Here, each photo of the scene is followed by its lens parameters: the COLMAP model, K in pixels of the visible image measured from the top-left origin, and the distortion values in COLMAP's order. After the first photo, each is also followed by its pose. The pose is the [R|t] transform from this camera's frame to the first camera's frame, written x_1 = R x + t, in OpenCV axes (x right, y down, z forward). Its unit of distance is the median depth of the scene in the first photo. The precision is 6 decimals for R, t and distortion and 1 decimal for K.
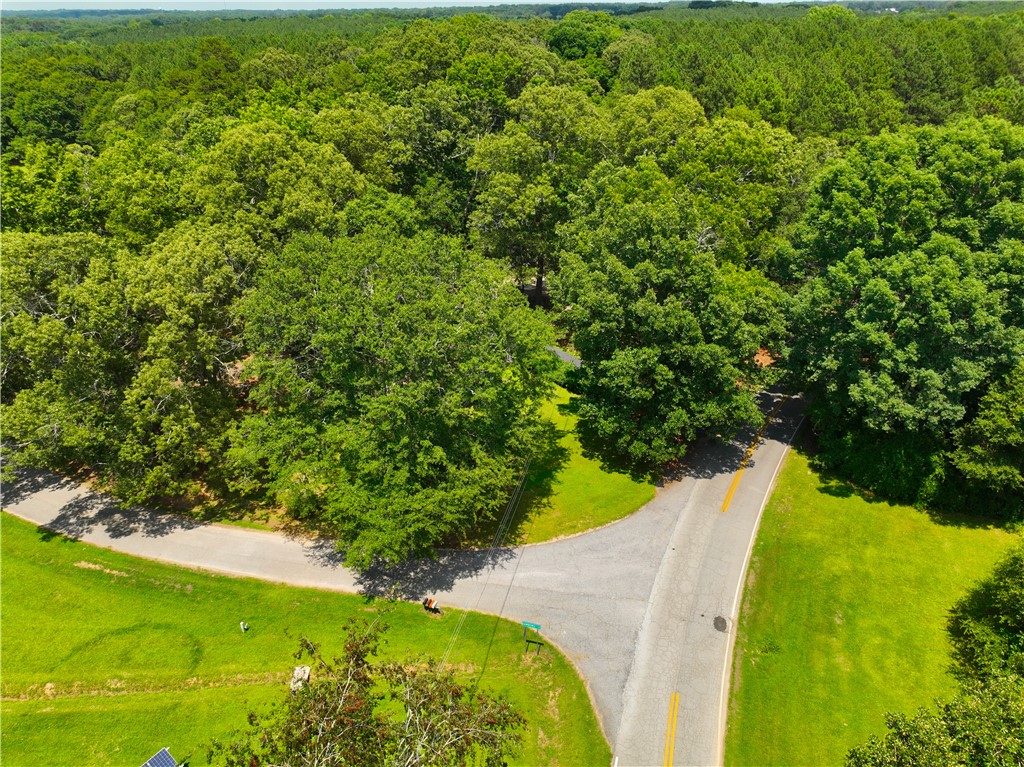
lens RADIAL K [[745.8, 0, 517.7], [0, 745.8, 381.7], [0, 0, 1]] dist [-0.003238, 0.022169]
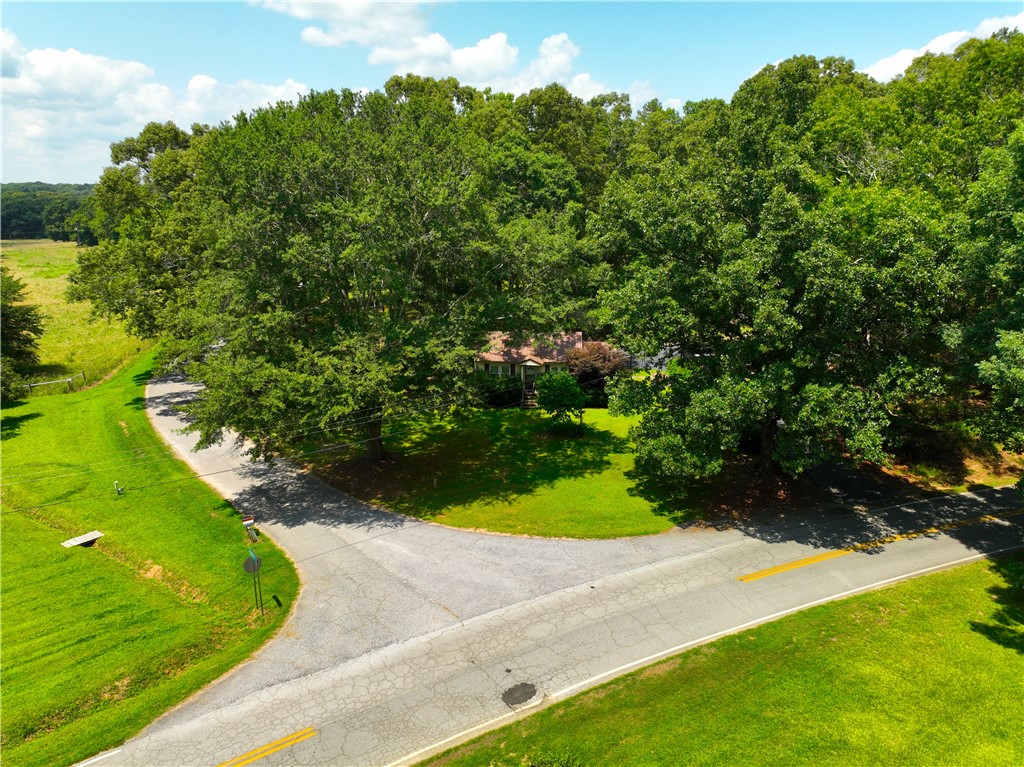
lens RADIAL K [[745.8, 0, 512.9], [0, 745.8, 383.2], [0, 0, 1]] dist [-0.003238, 0.022169]
pose [[0.784713, 0.166561, -0.597062, 0.481451], [-0.303823, 0.942933, -0.136264, 0.175374], [0.540293, 0.288329, 0.790537, 0.479458]]
